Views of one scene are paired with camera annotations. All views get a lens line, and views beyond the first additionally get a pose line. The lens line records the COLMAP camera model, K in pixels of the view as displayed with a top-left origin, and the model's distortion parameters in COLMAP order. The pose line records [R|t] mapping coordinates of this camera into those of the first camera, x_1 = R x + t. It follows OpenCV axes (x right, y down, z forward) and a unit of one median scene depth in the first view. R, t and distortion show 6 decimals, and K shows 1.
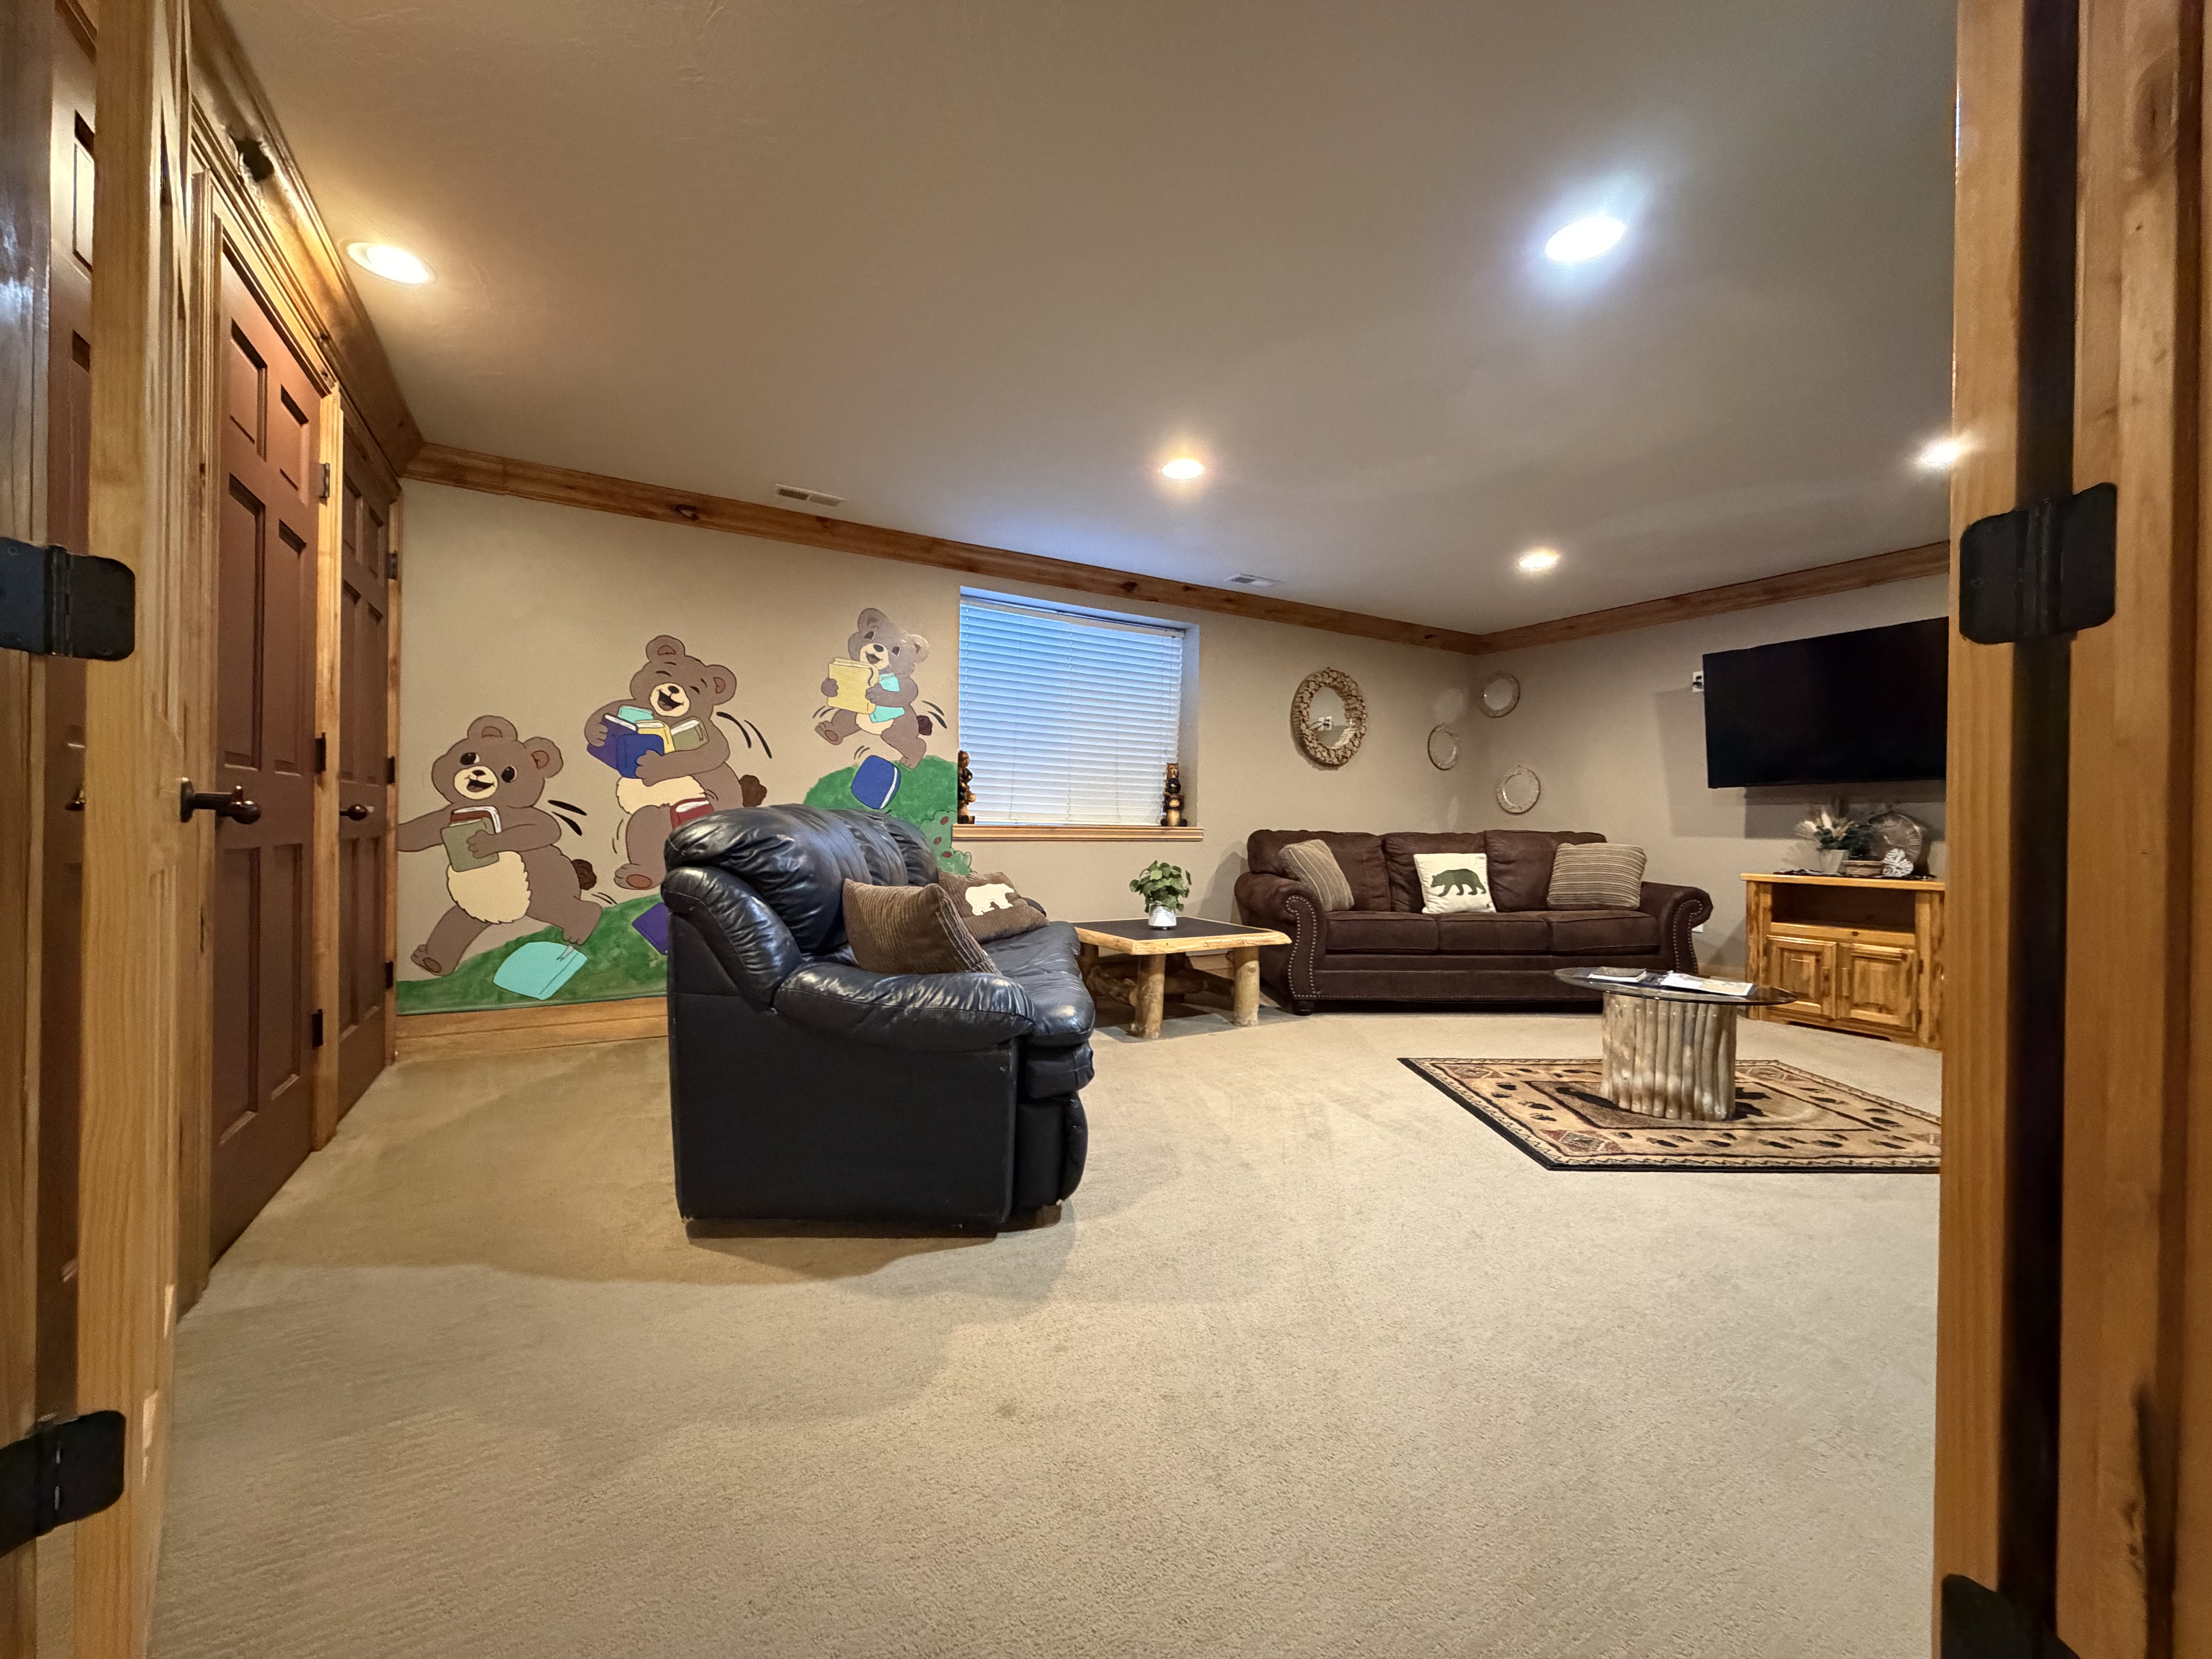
lens RADIAL K [[877.4, 0, 1099.6], [0, 877.4, 835.0], [0, 0, 1]] dist [0.001035, 0.000274]
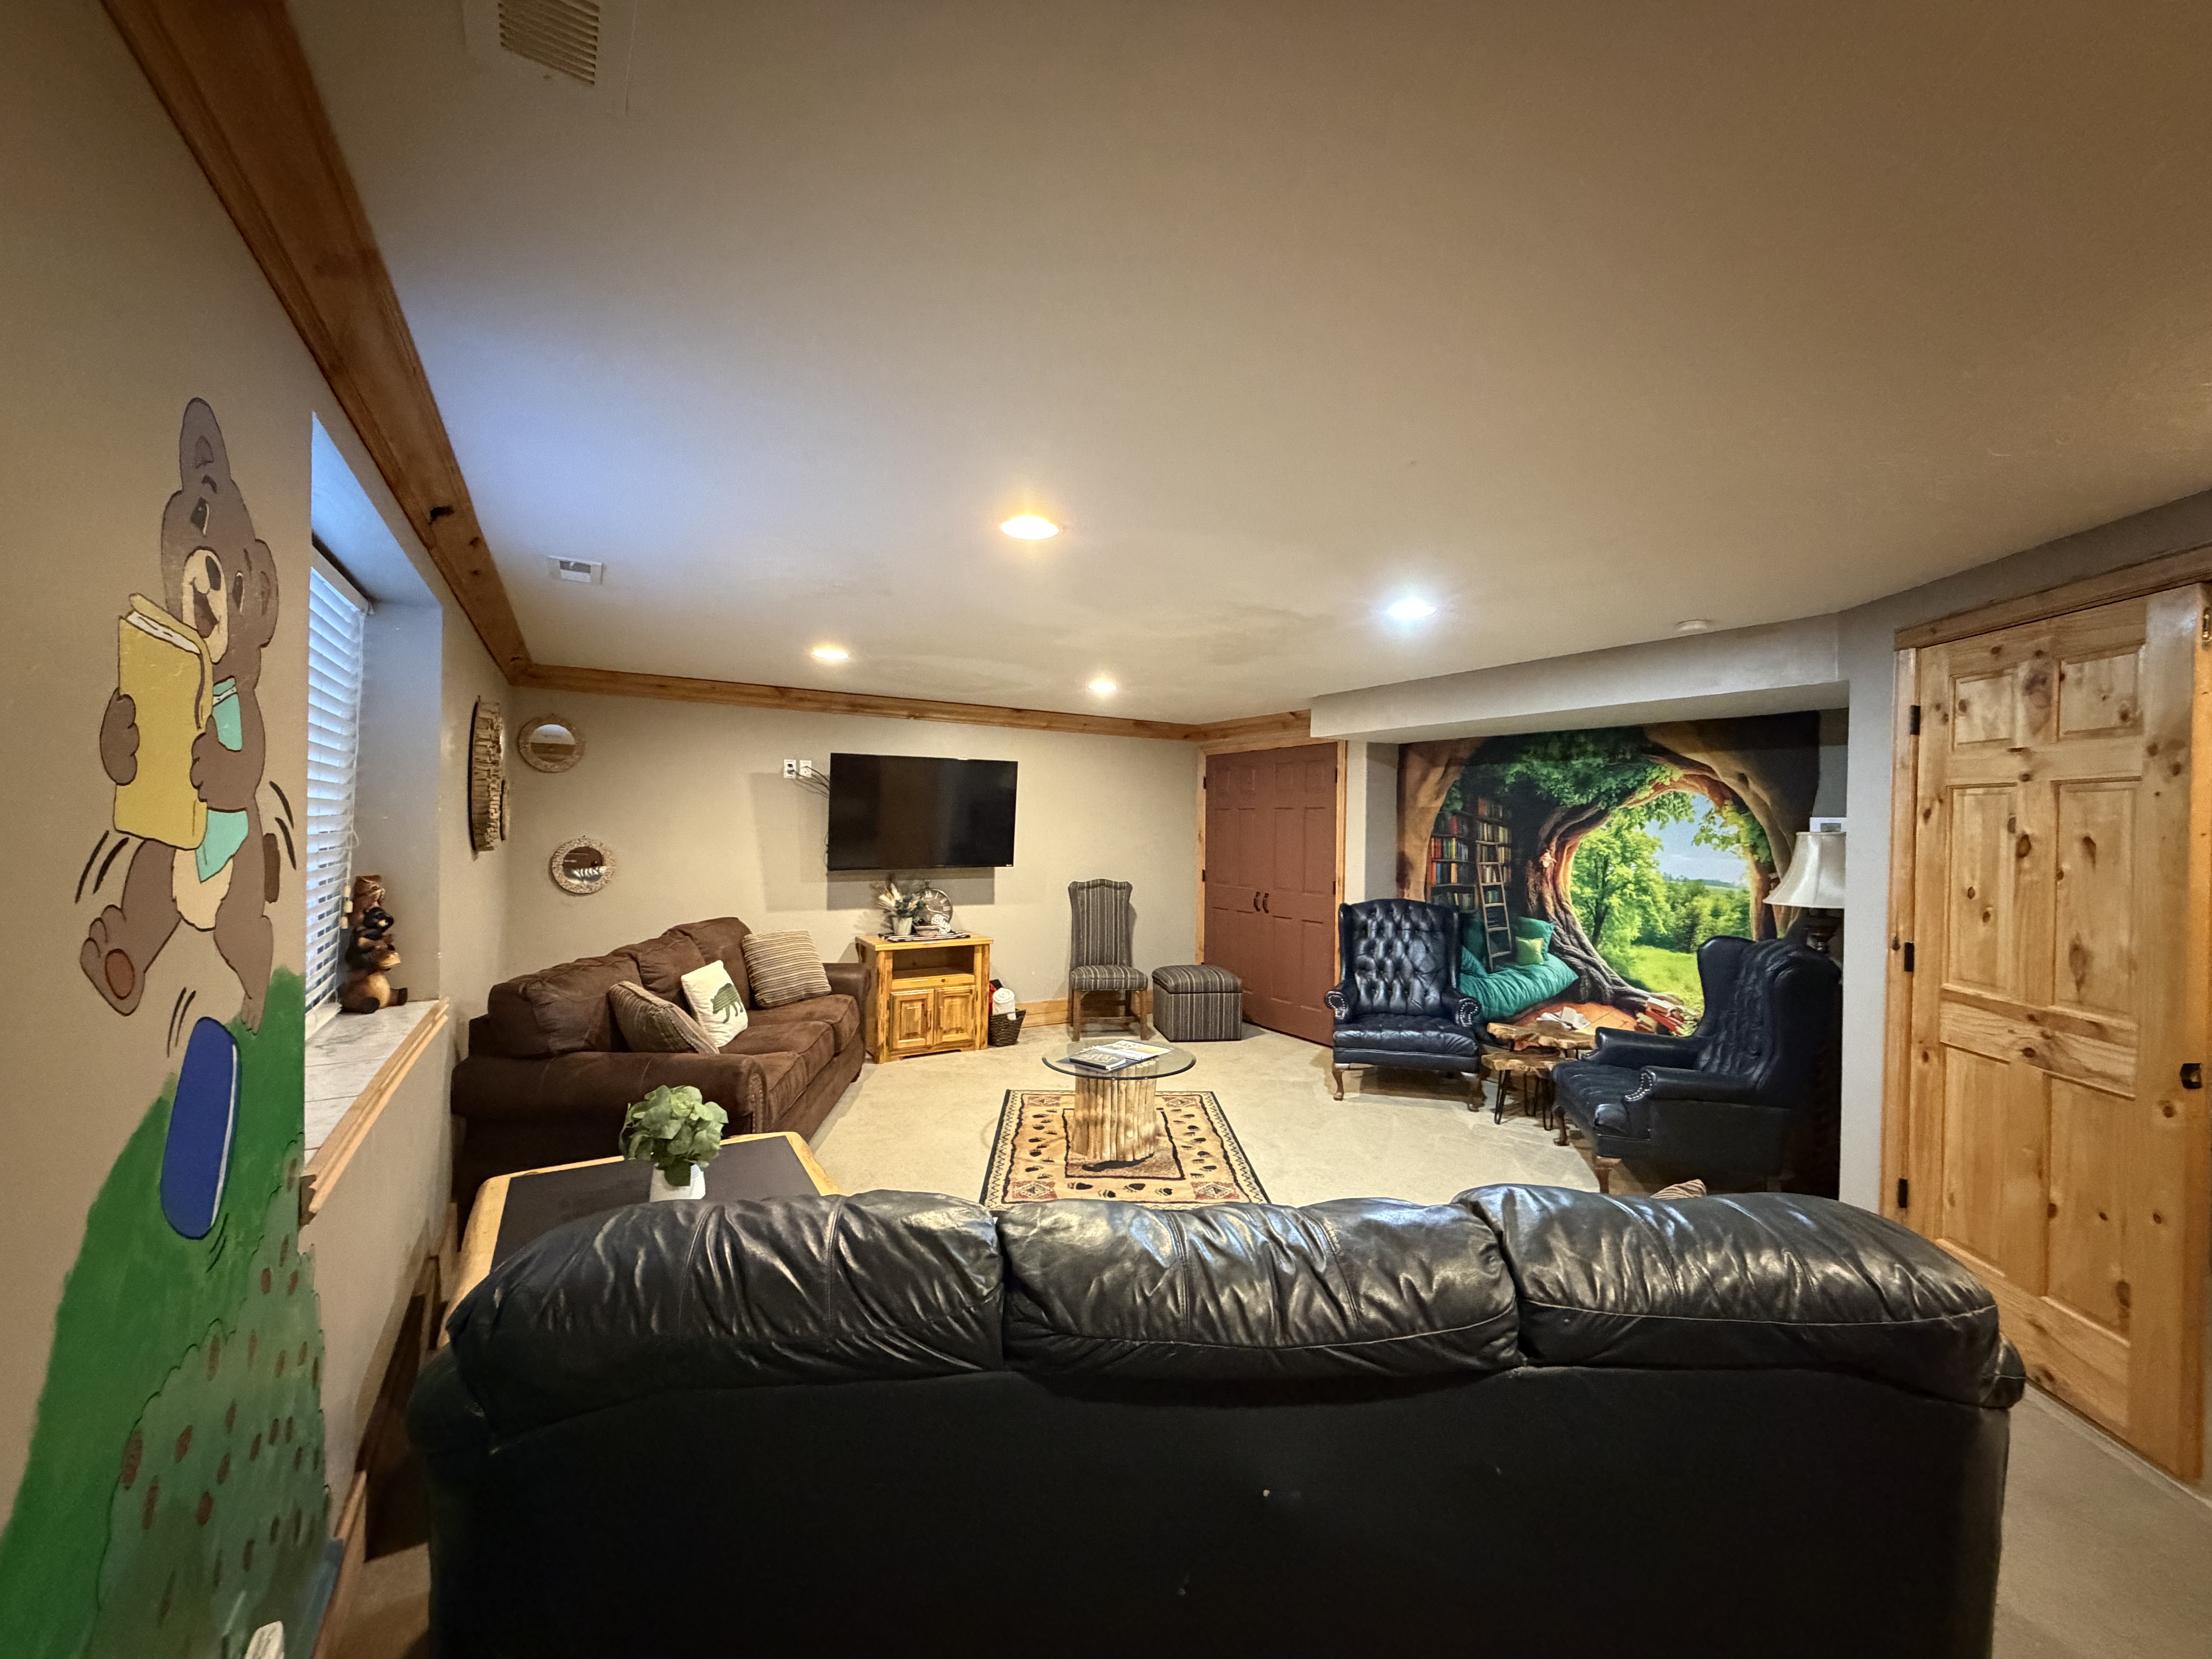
lens RADIAL K [[877.4, 0, 1102.9], [0, 877.4, 825.1], [0, 0, 1]] dist [0.001035, 0.000274]
pose [[-0.021505, -0.015034, 0.999656, -0.494238], [-0.007121, 0.999864, 0.014884, -0.147043], [-0.999743, -0.006798, -0.021609, 0.750373]]
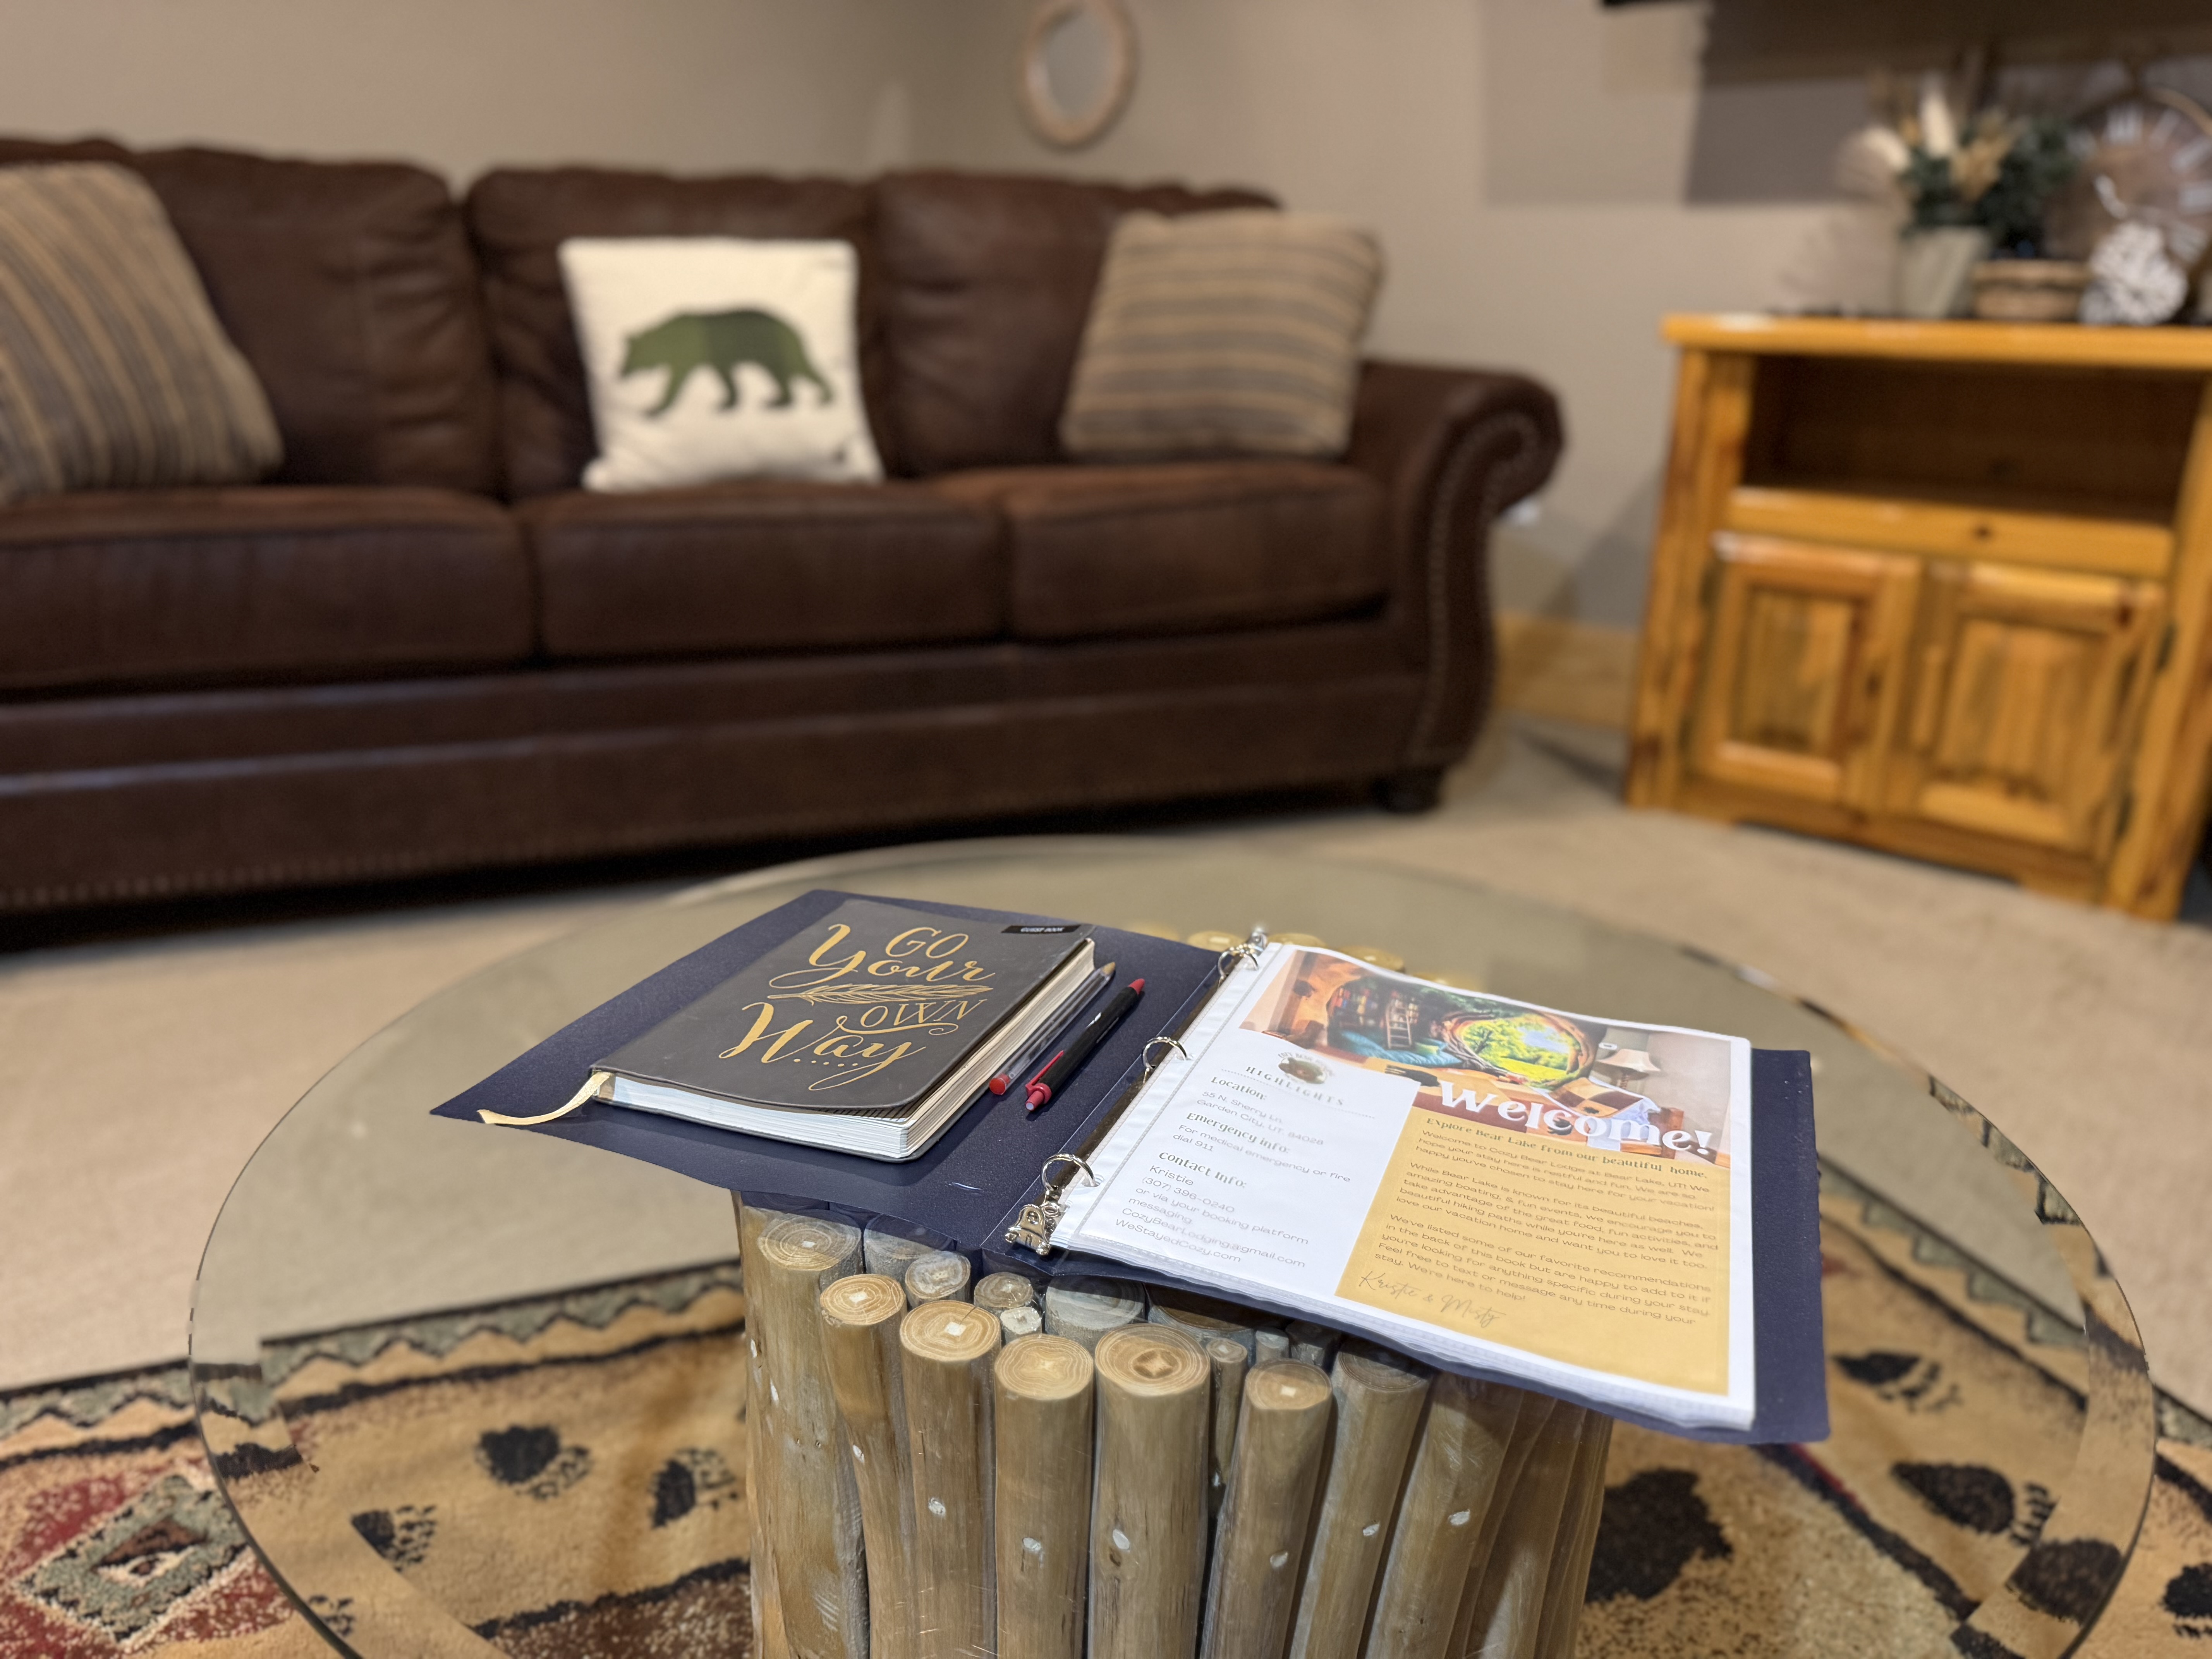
lens RADIAL K [[1558.2, 0, 1113.8], [0, 1558.2, 821.3], [0, 0, 1]] dist [0.060799, -0.082366]
pose [[0.946828, -0.091202, 0.308544, 0.410067], [-0.009165, 0.950949, 0.309213, 0.044653], [-0.321610, -0.295599, 0.899549, 0.579577]]
